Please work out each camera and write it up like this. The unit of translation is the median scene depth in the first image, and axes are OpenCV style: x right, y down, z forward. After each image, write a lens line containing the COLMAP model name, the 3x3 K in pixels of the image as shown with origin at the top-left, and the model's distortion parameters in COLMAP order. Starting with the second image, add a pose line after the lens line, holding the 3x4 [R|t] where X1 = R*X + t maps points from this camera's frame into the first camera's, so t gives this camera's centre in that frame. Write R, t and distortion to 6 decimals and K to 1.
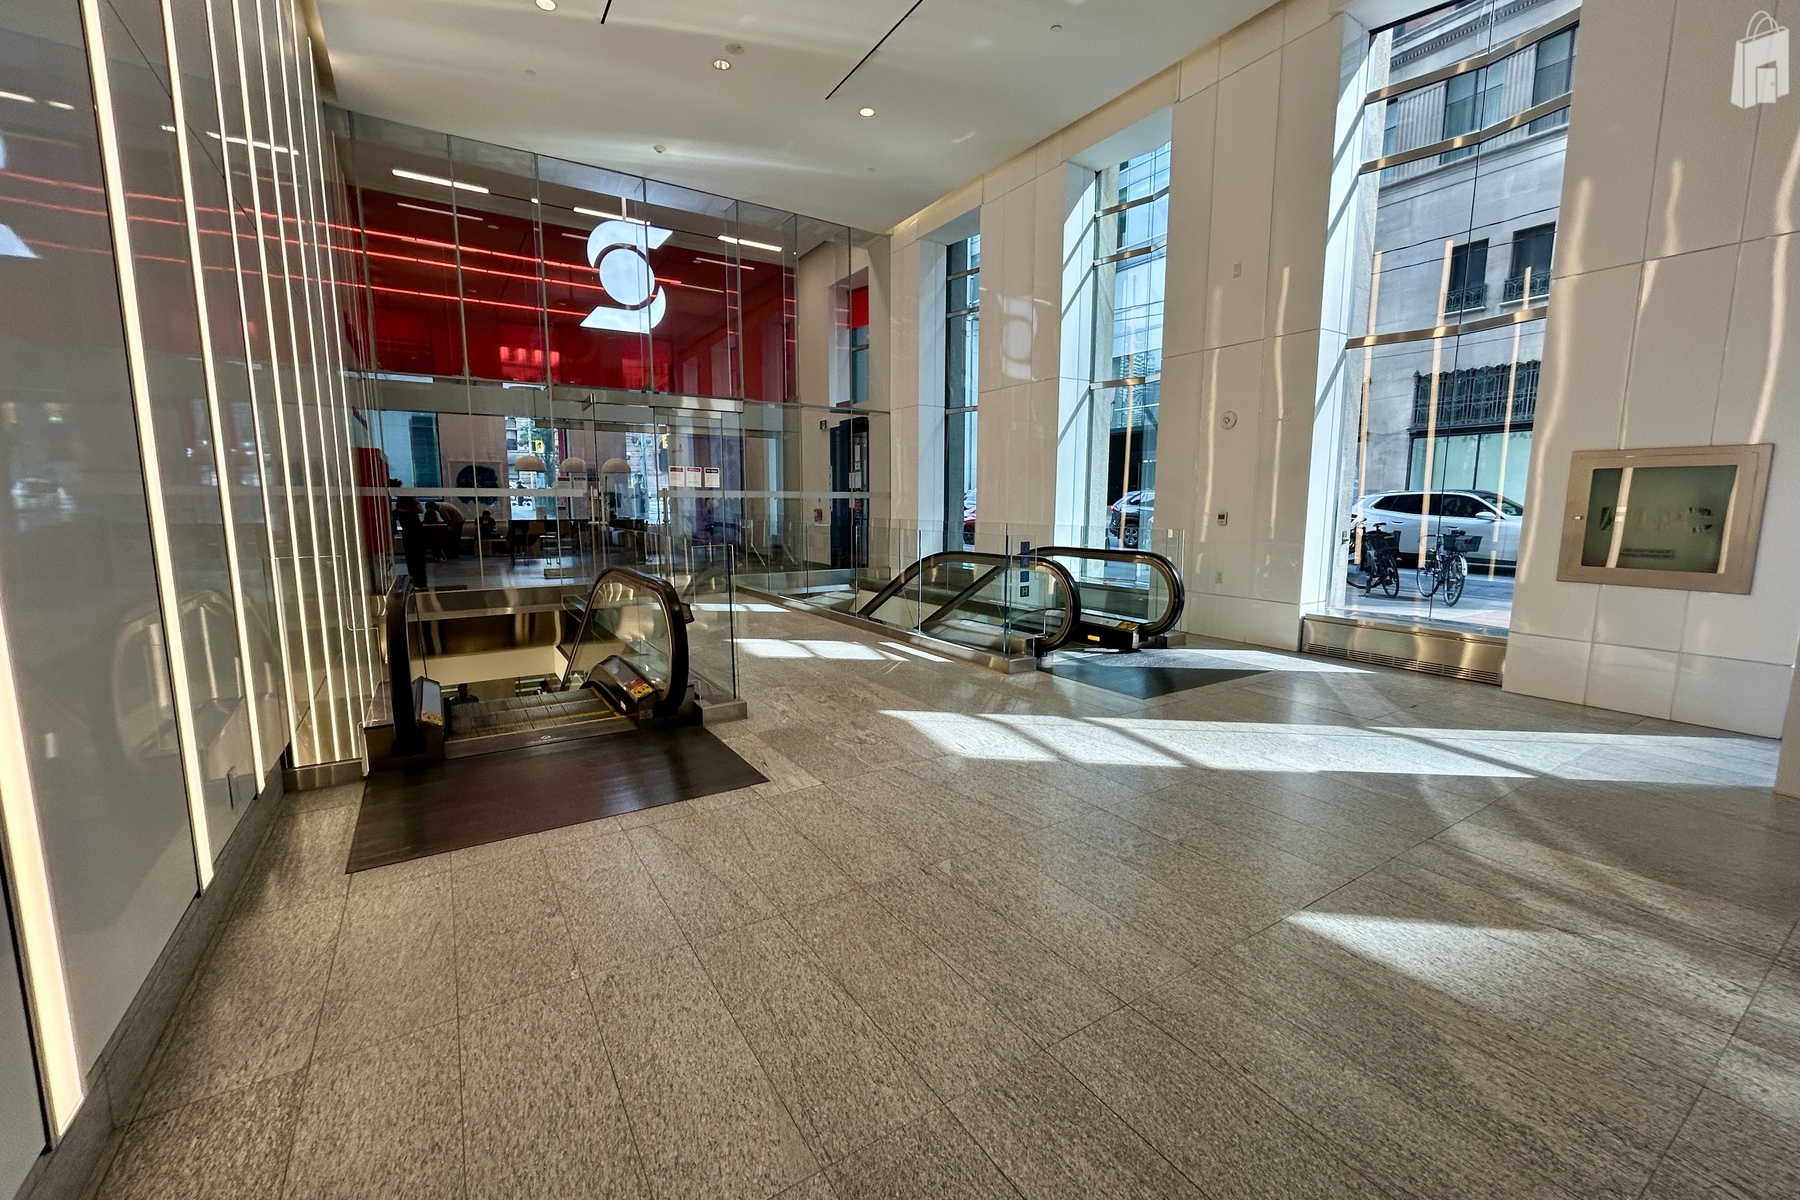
lens RADIAL K [[724.6, 0, 900.0], [0, 724.6, 600.0], [0, 0, 1]] dist [0.000680, 0.000020]
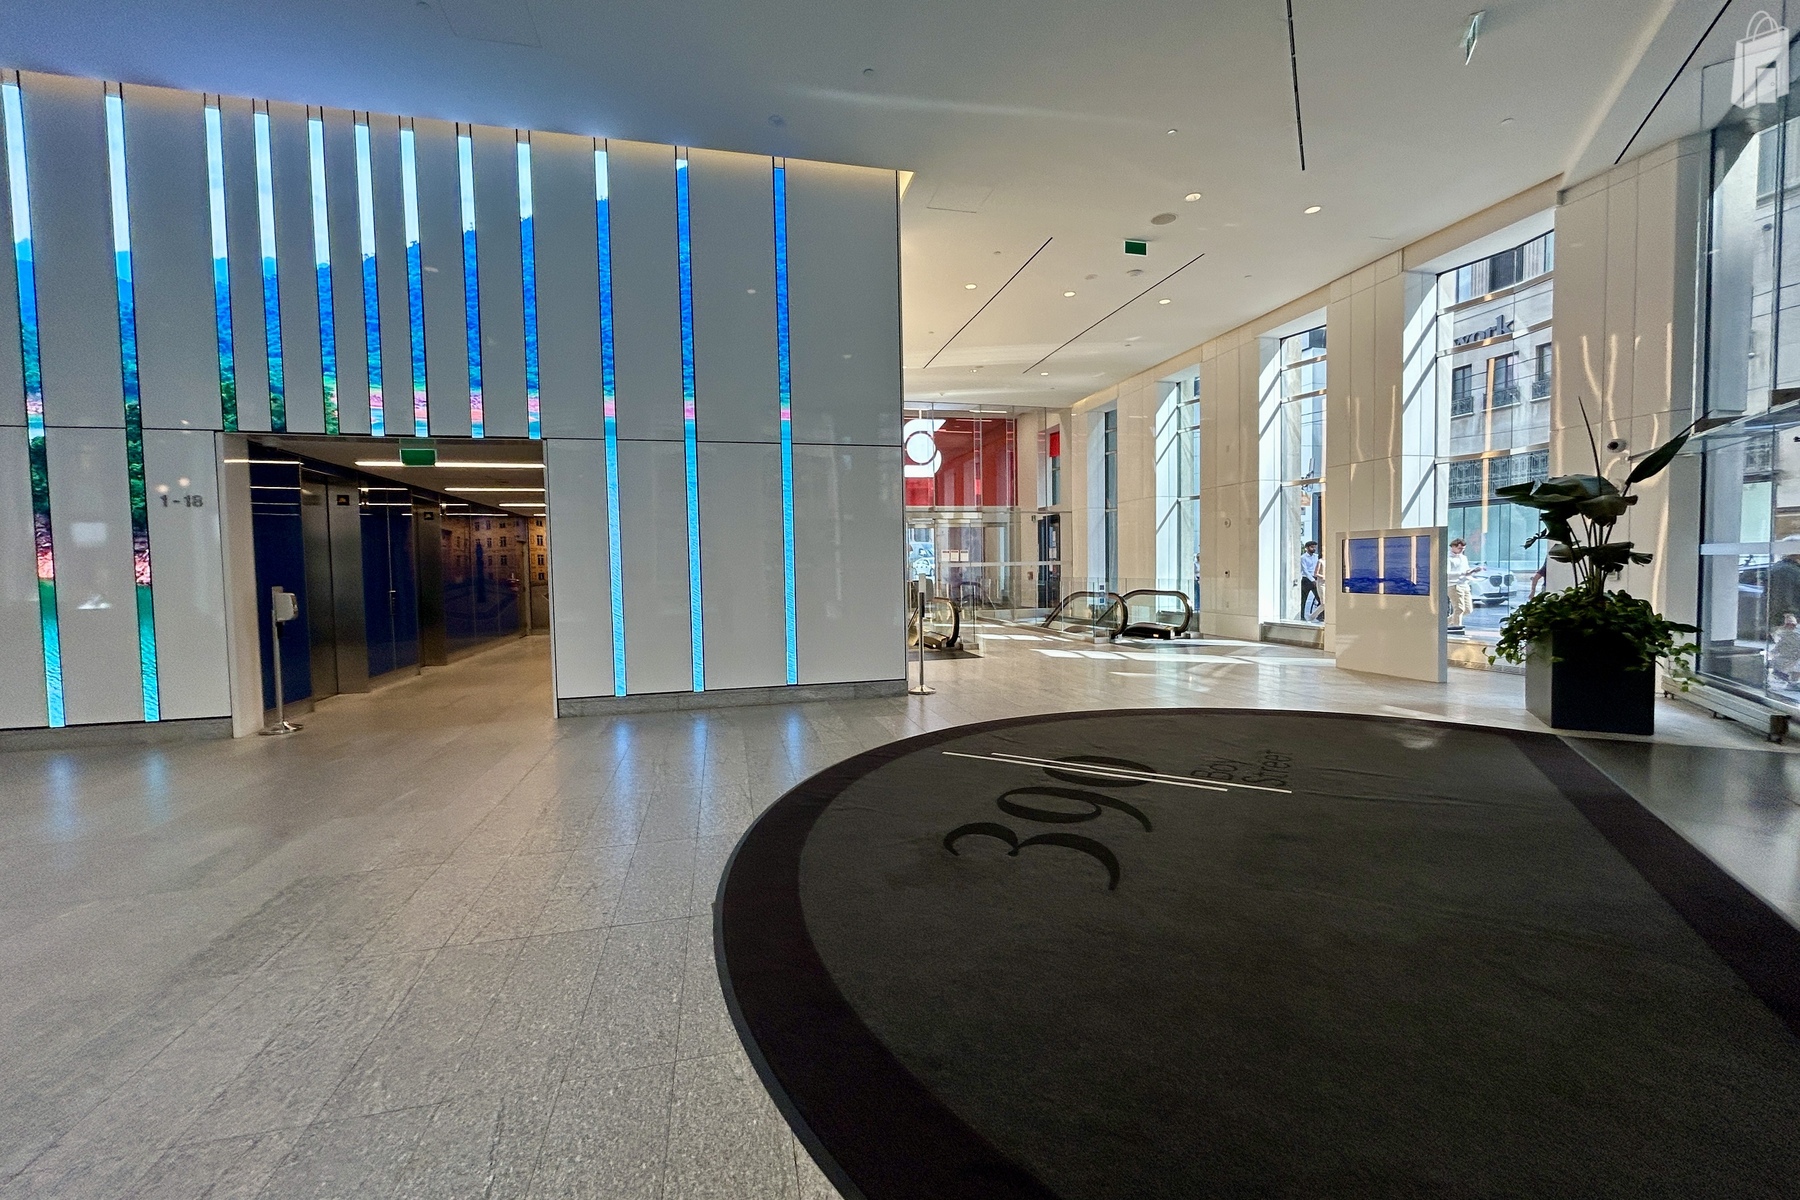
lens RADIAL K [[724.6, 0, 900.0], [0, 724.6, 600.0], [0, 0, 1]] dist [0.000680, 0.000020]
pose [[0.946112, -0.007561, -0.323750, 0.150002], [-0.020338, 0.996366, -0.082707, 0.080757], [0.323199, 0.084834, 0.942521, -0.651256]]
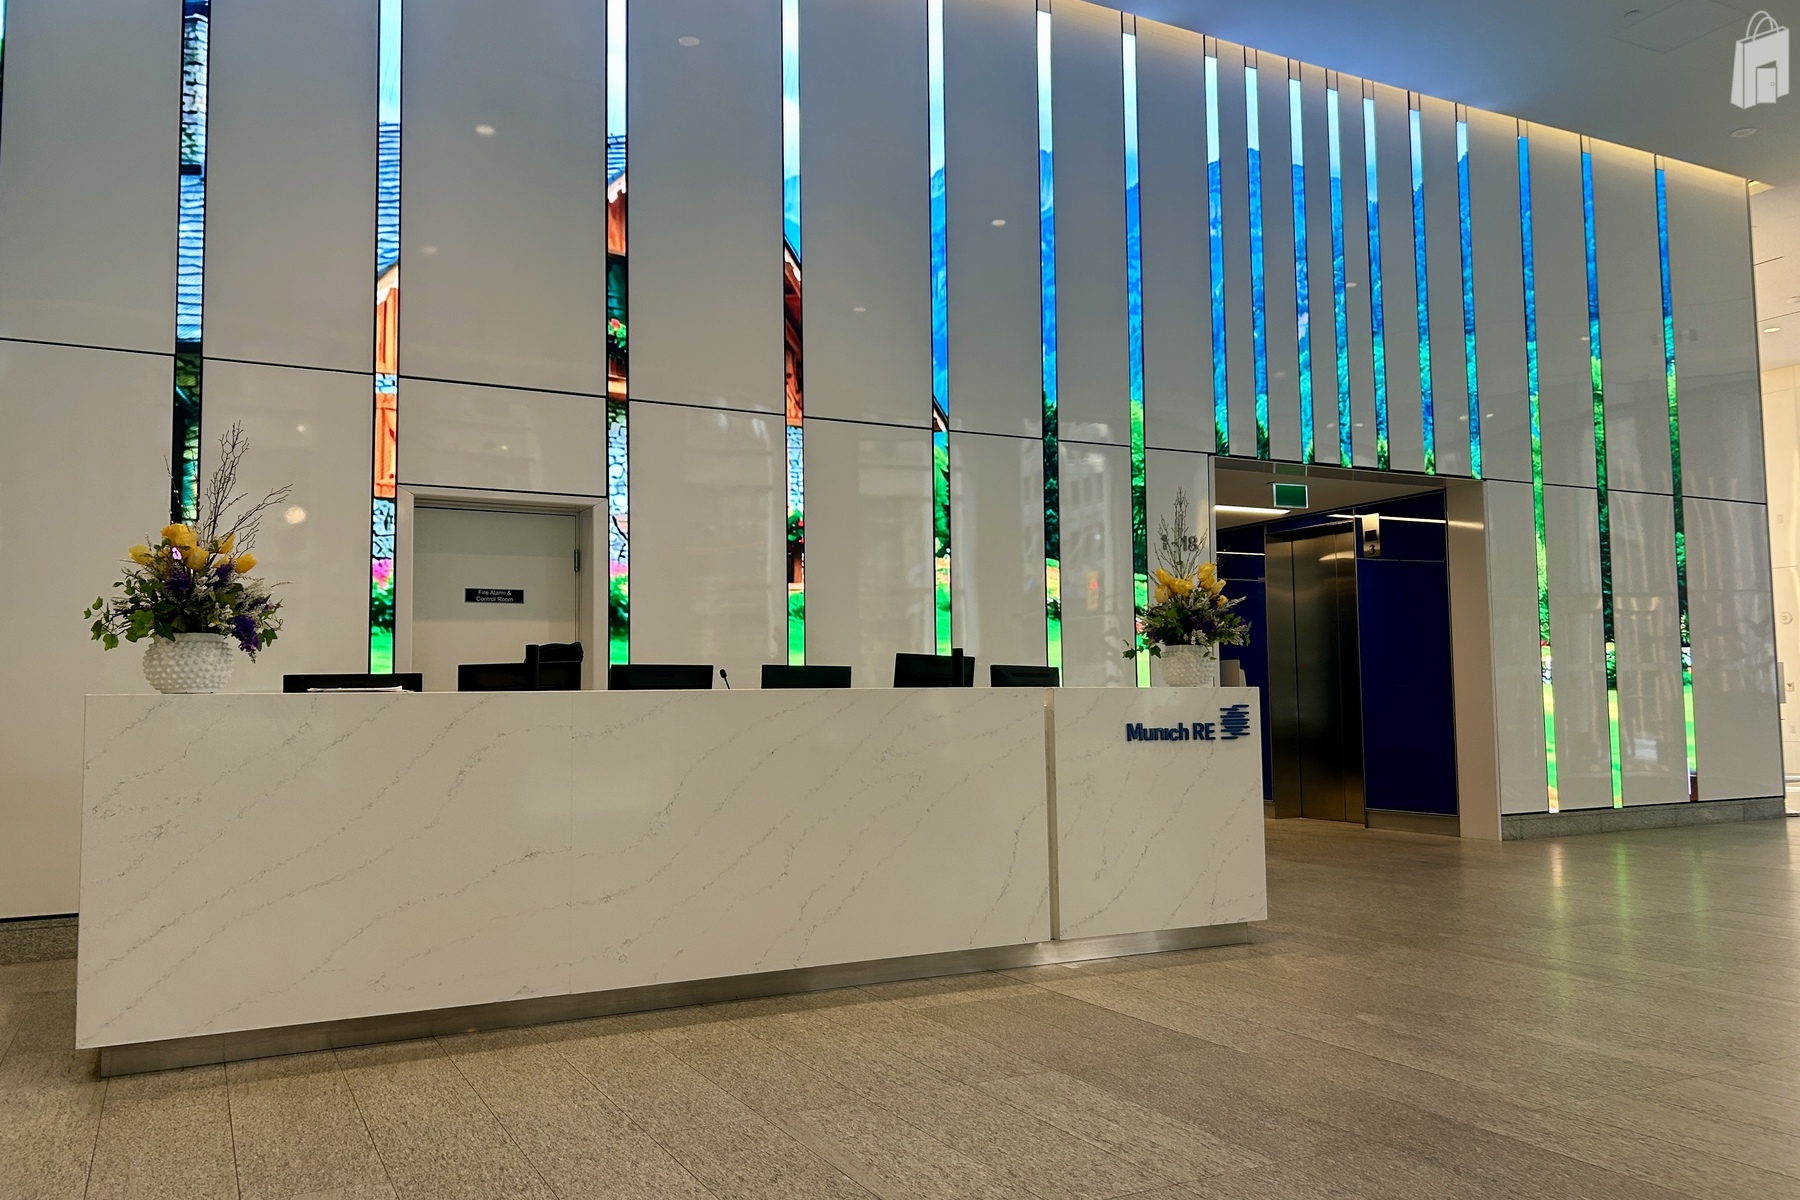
lens RADIAL K [[1377.2, 0, 900.0], [0, 1377.2, 600.0], [0, 0, 1]] dist [0.002365, -0.000176]
pose [[0.994768, 0.013155, -0.101307, -0.803913], [-0.028295, 0.988357, -0.149499, 0.136057], [0.098161, 0.151583, 0.983558, -1.229254]]
